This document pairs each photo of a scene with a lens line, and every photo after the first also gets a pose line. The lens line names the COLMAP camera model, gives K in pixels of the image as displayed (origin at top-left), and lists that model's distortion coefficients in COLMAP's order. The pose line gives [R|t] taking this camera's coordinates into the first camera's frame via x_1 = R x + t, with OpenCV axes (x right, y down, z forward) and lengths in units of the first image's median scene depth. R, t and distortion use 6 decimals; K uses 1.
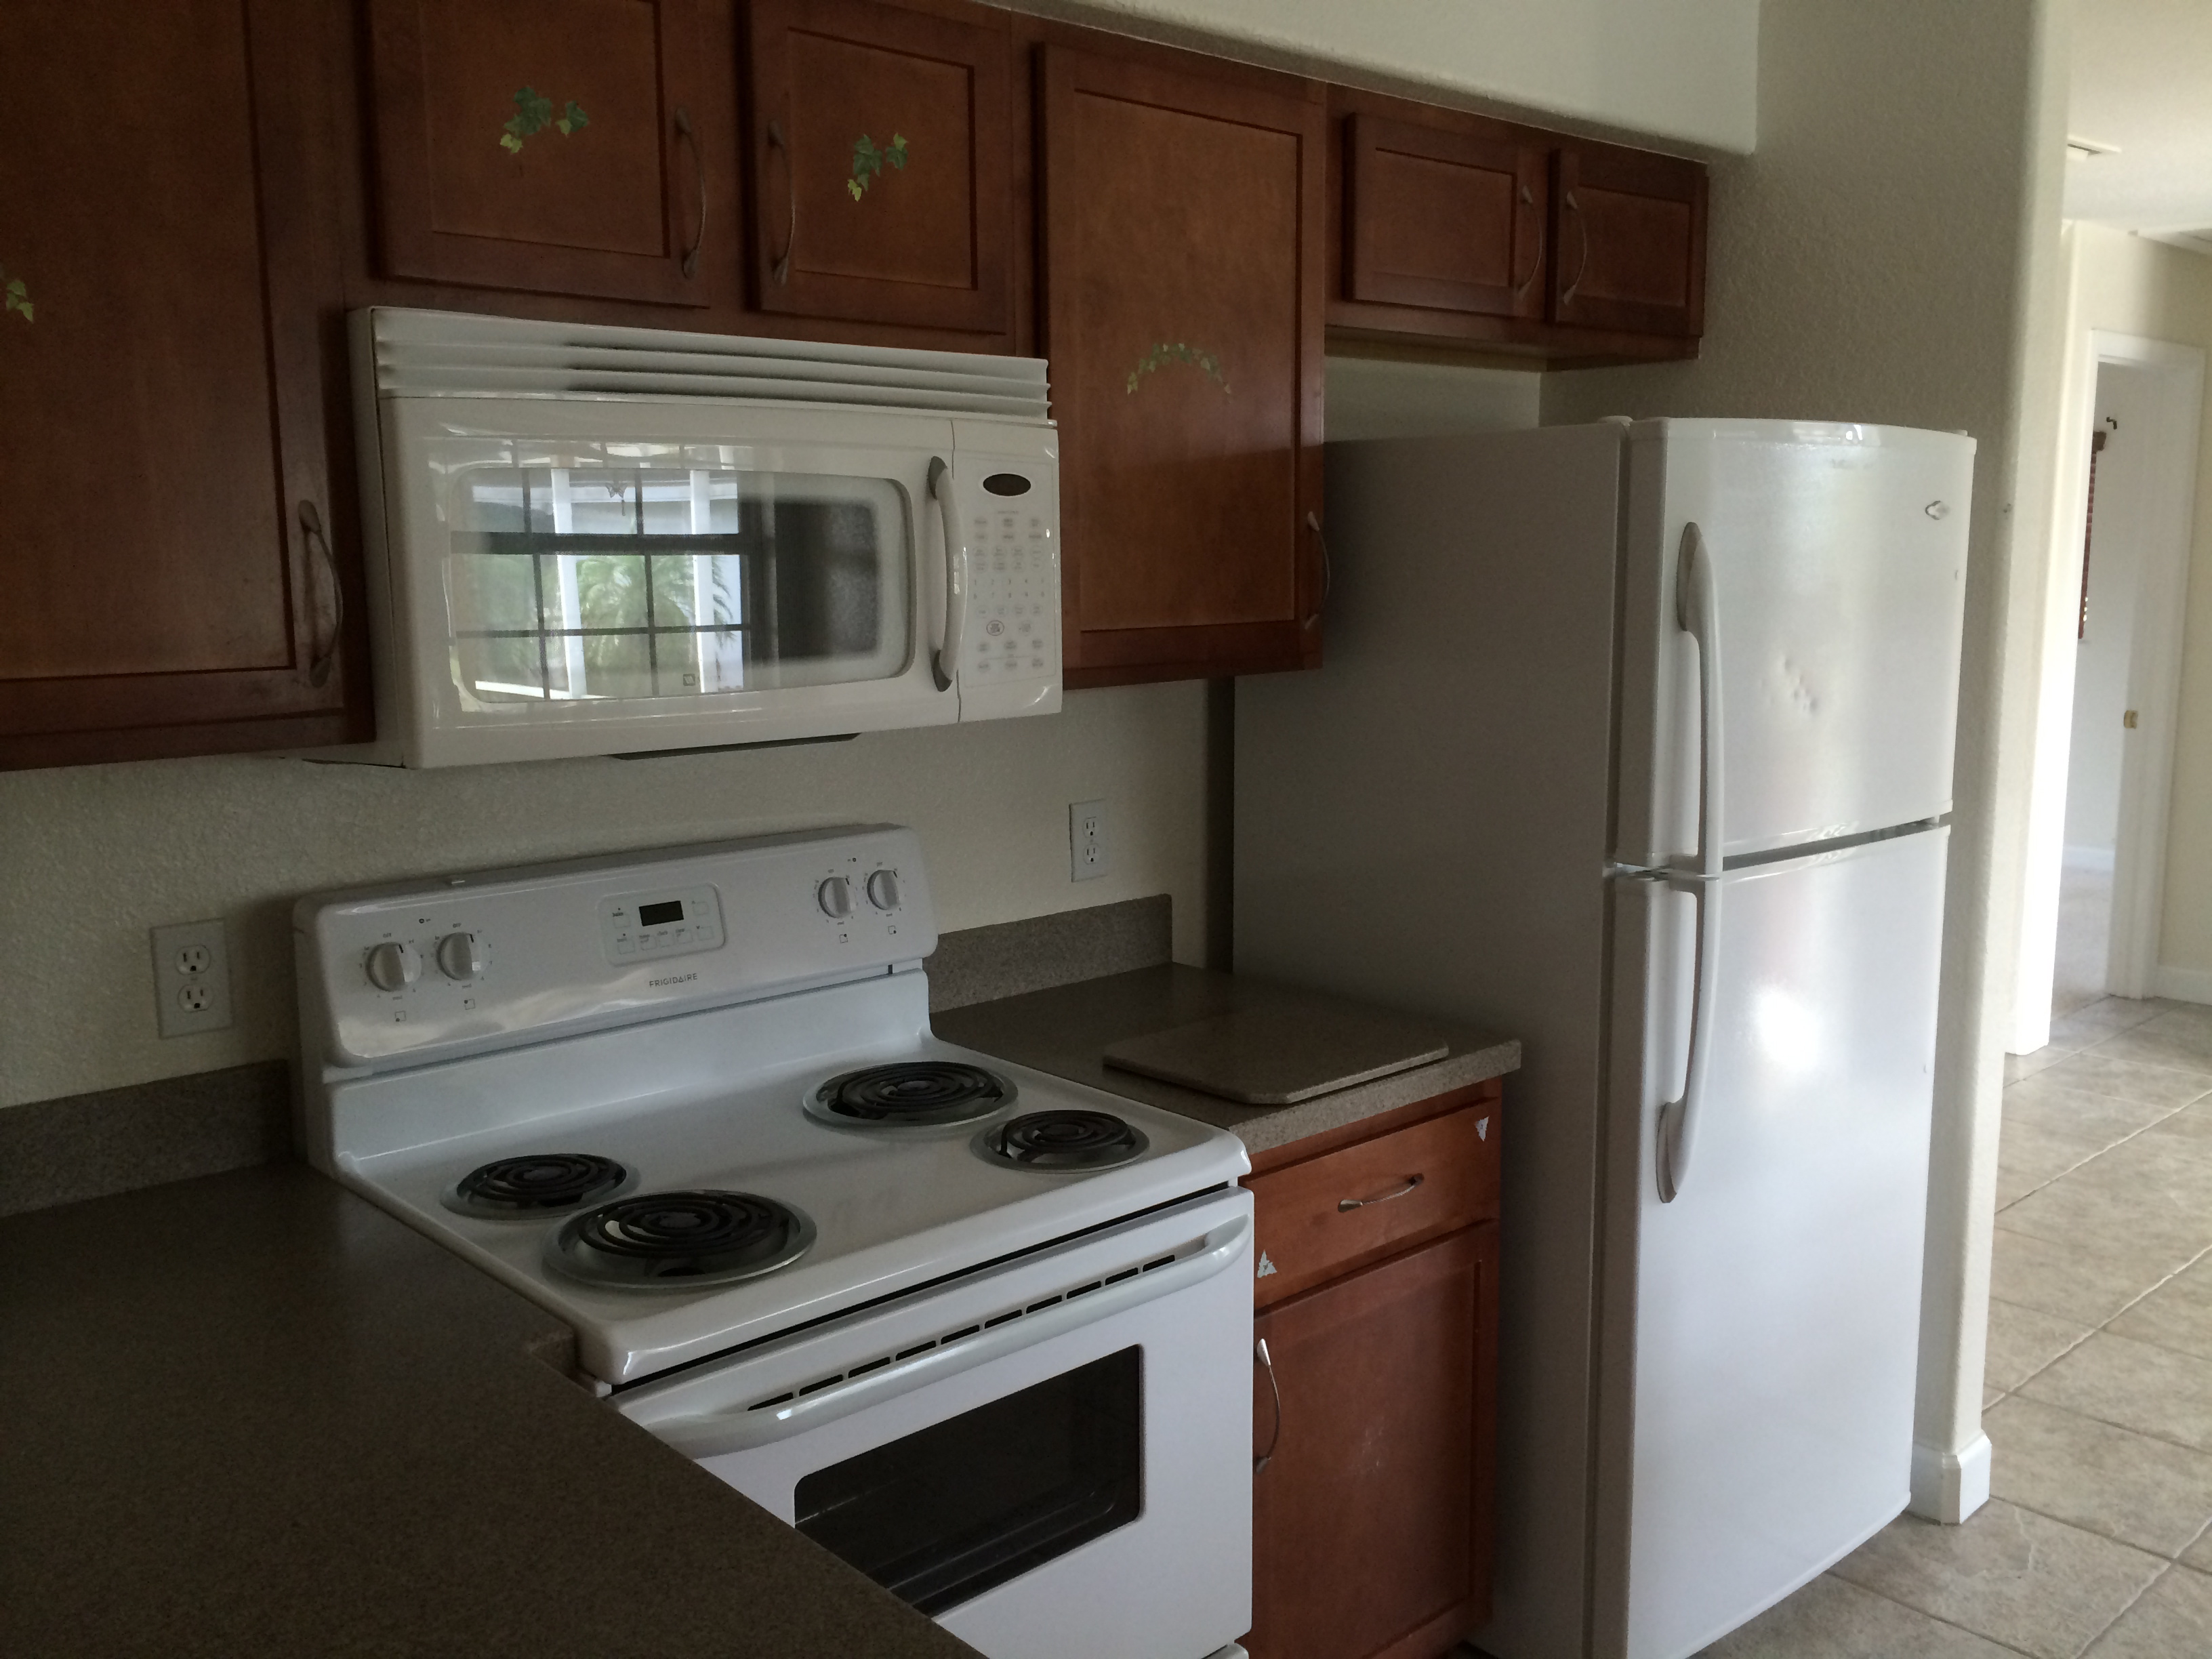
lens RADIAL K [[1886.5, 0, 1104.1], [0, 1886.5, 827.7], [0, 0, 1]] dist [0.056520, -0.069904]
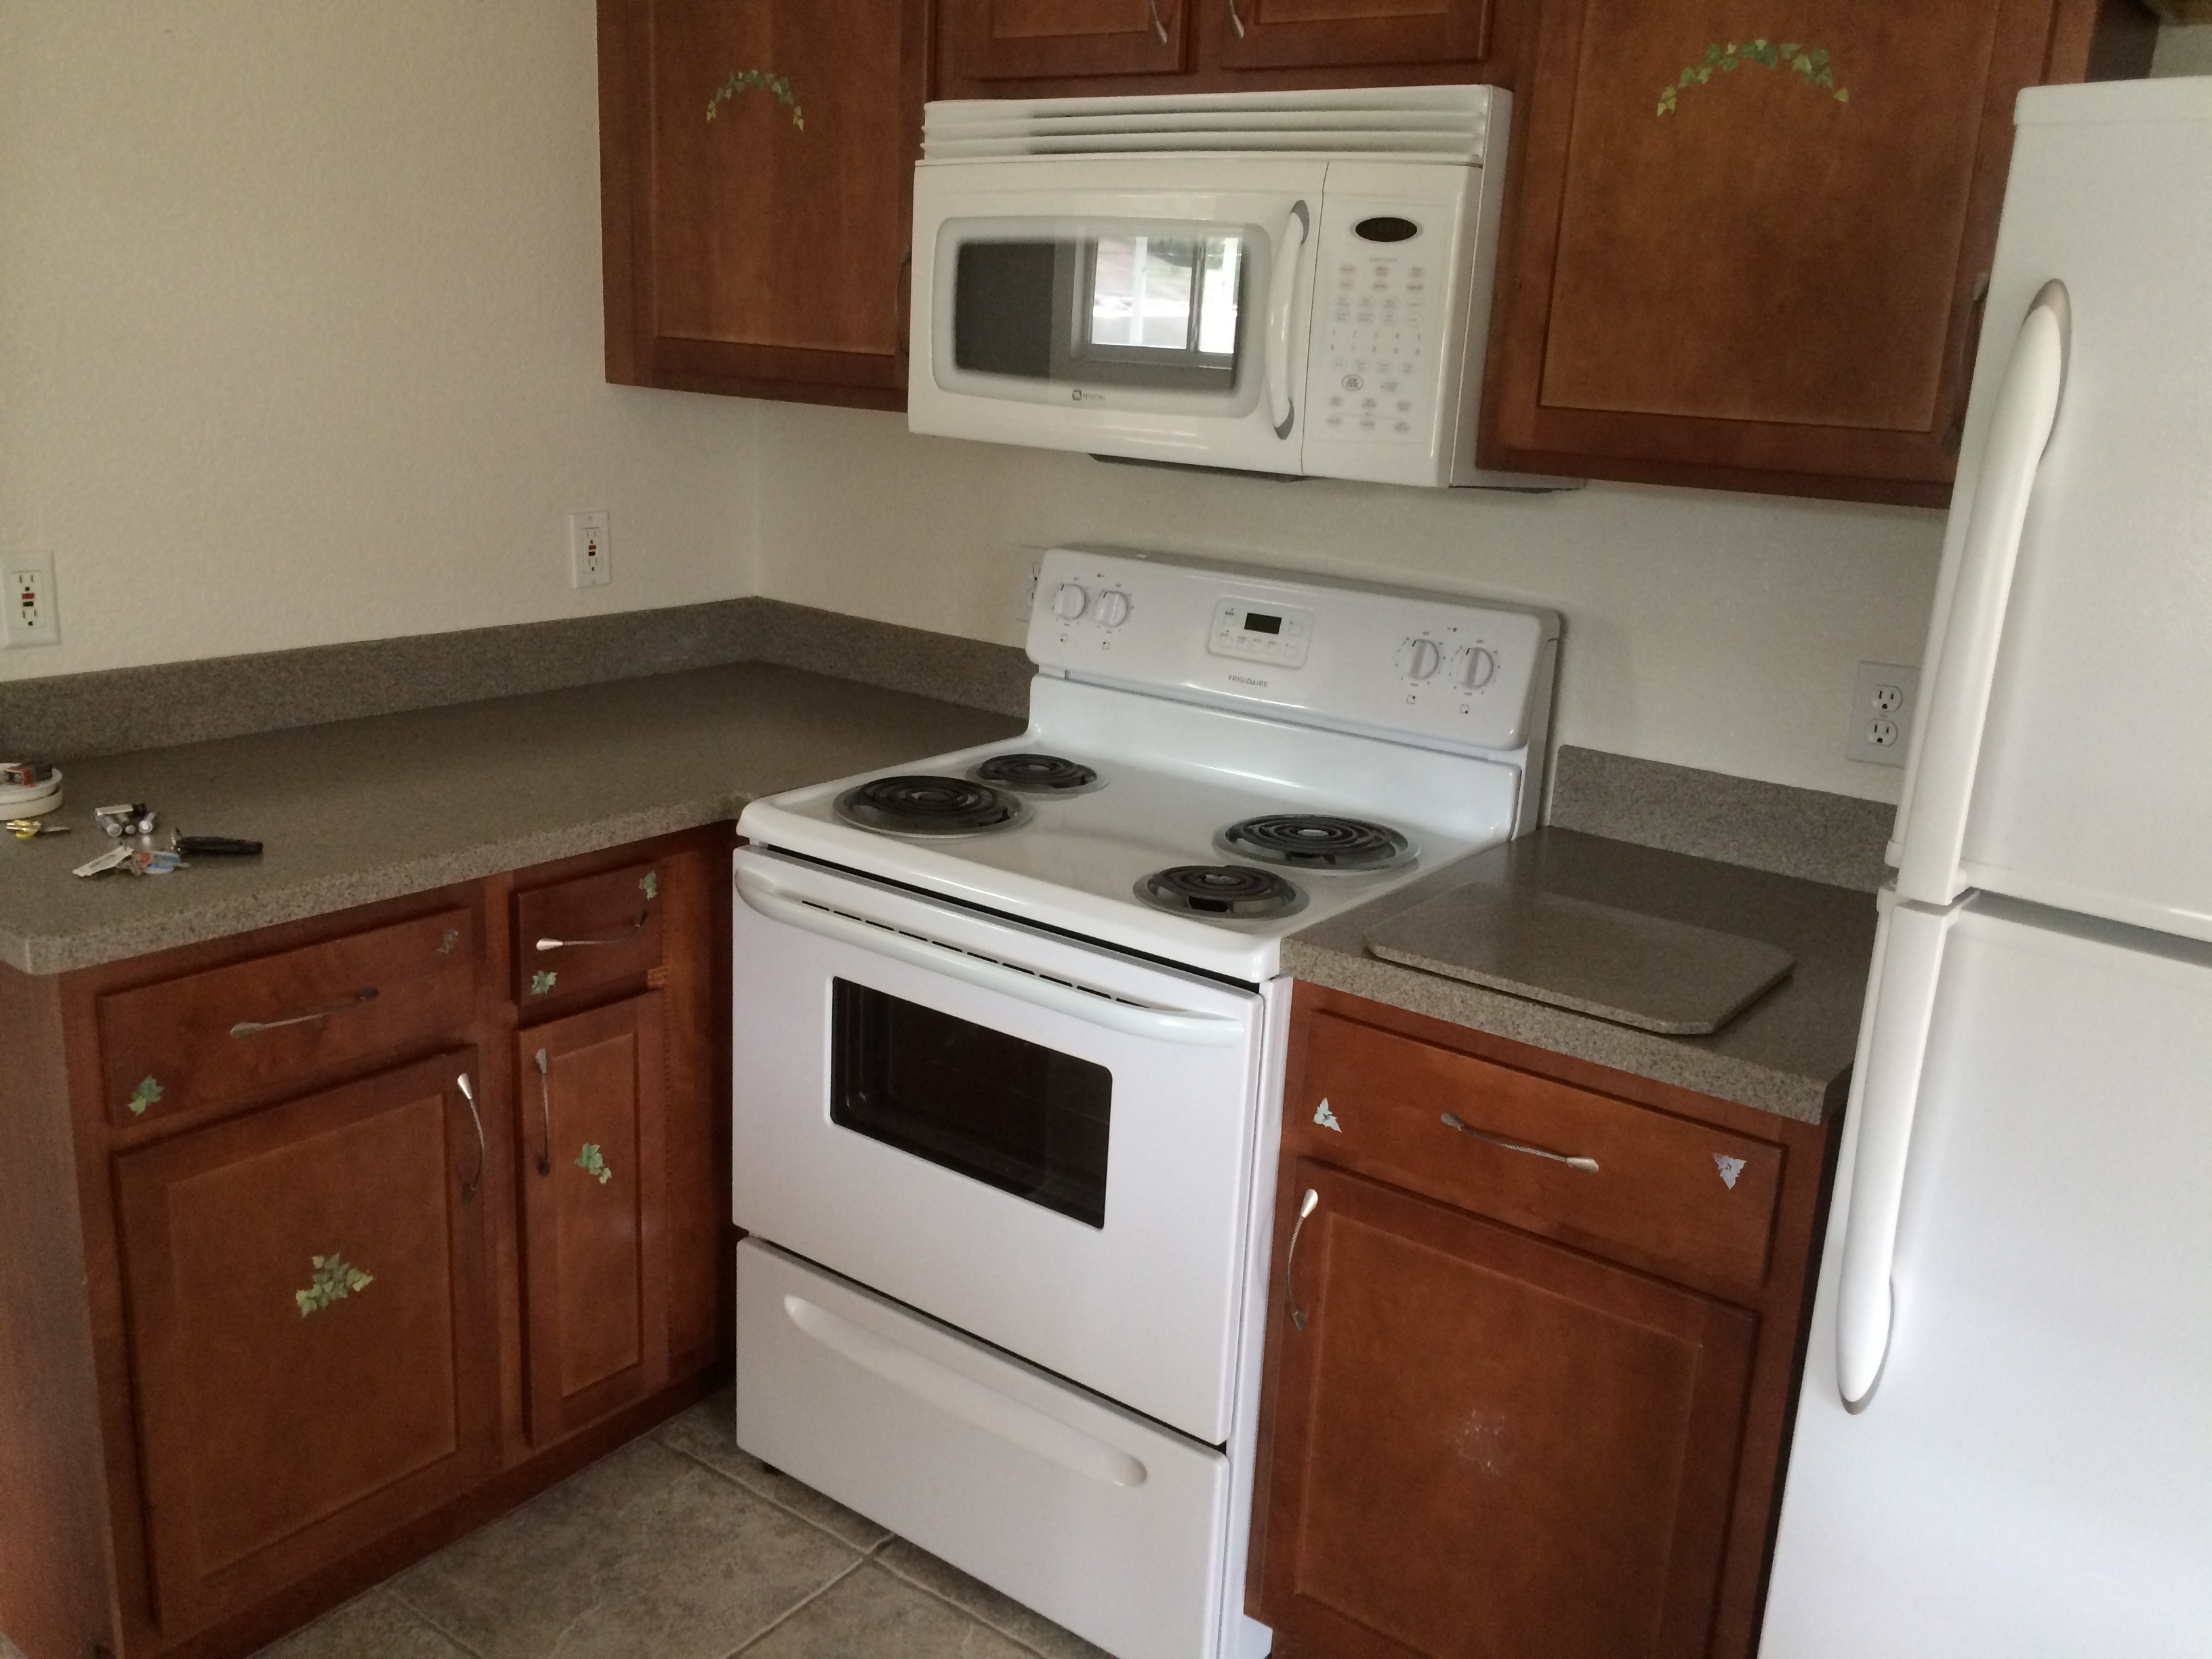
lens RADIAL K [[1886.5, 0, 1104.1], [0, 1886.5, 827.7], [0, 0, 1]] dist [0.056520, -0.069904]
pose [[0.185730, 0.275465, -0.943199, 0.884374], [-0.195990, 0.950997, 0.239149, -0.094557], [0.962856, 0.140440, 0.230617, 0.674869]]
